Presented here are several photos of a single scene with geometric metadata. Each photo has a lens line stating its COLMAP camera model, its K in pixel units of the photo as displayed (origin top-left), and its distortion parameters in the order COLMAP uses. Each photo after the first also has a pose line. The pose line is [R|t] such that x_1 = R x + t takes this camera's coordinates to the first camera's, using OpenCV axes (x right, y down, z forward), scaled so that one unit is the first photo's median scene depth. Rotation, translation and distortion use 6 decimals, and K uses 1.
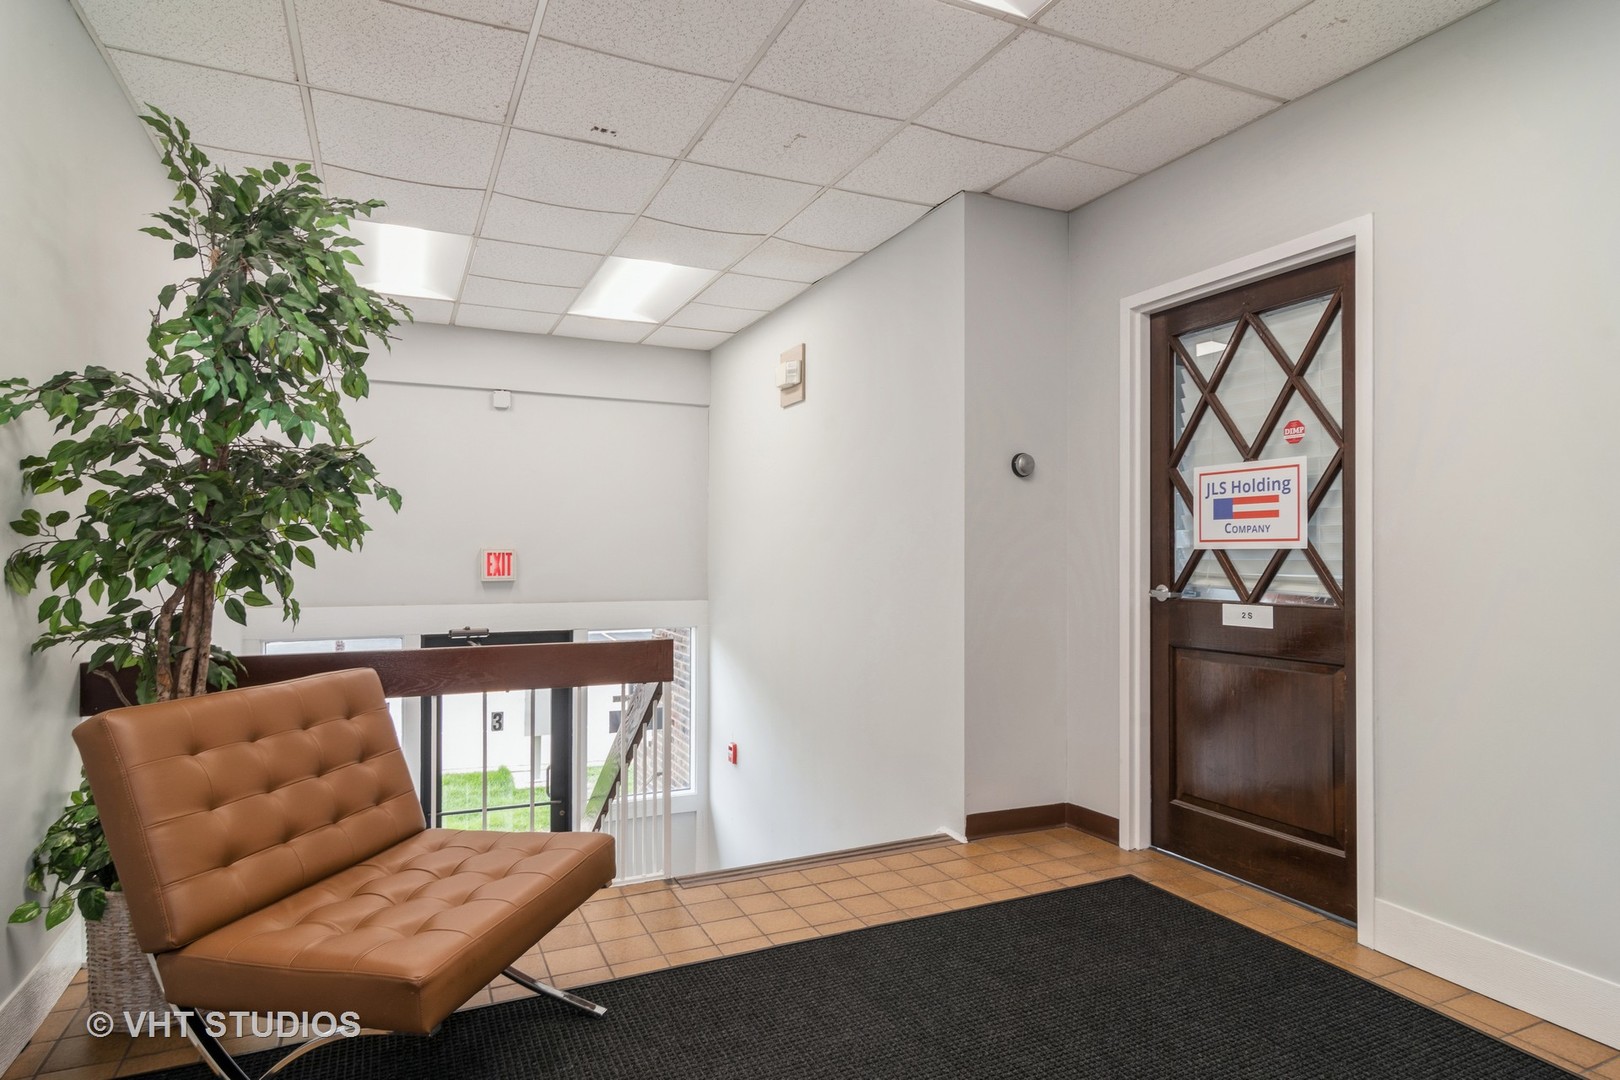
lens RADIAL K [[870.5, 0, 812.8], [0, 870.5, 544.1], [0, 0, 1]] dist [-0.016855, -0.001192]
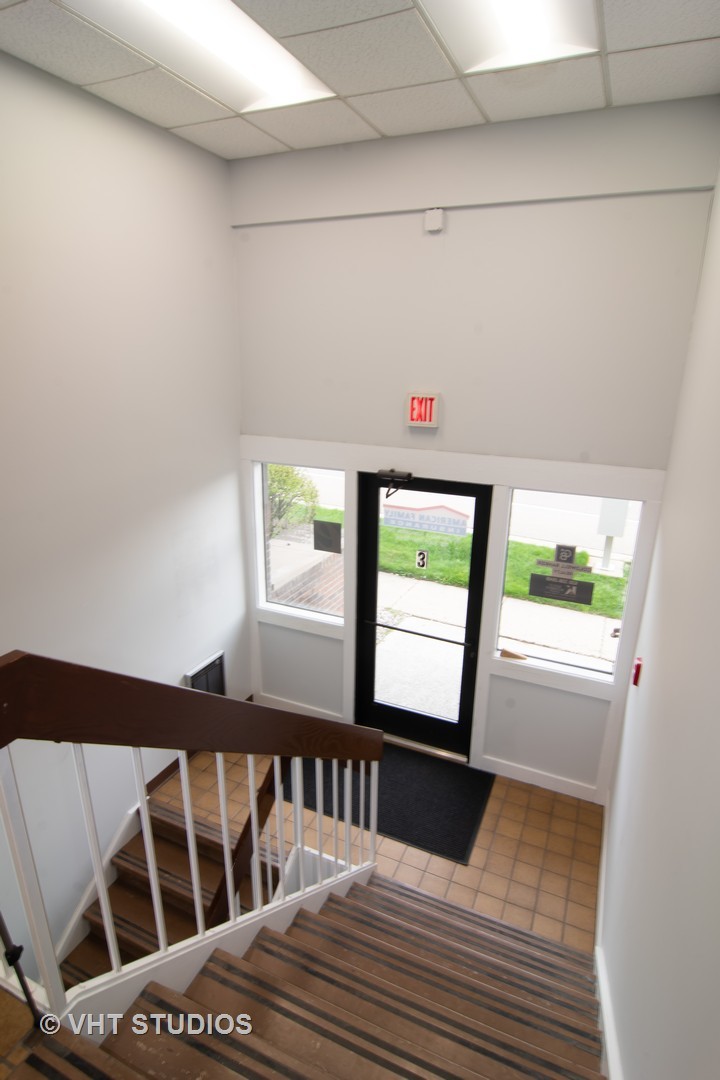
lens RADIAL K [[580.3, 0, 361.7], [0, 580.3, 543.3], [0, 0, 1]] dist [-0.016855, -0.001192]
pose [[0.645817, 0.245571, -0.722922, 0.102133], [-0.006626, 0.948629, 0.316323, -0.039588], [0.763464, -0.199496, 0.614267, 0.516837]]
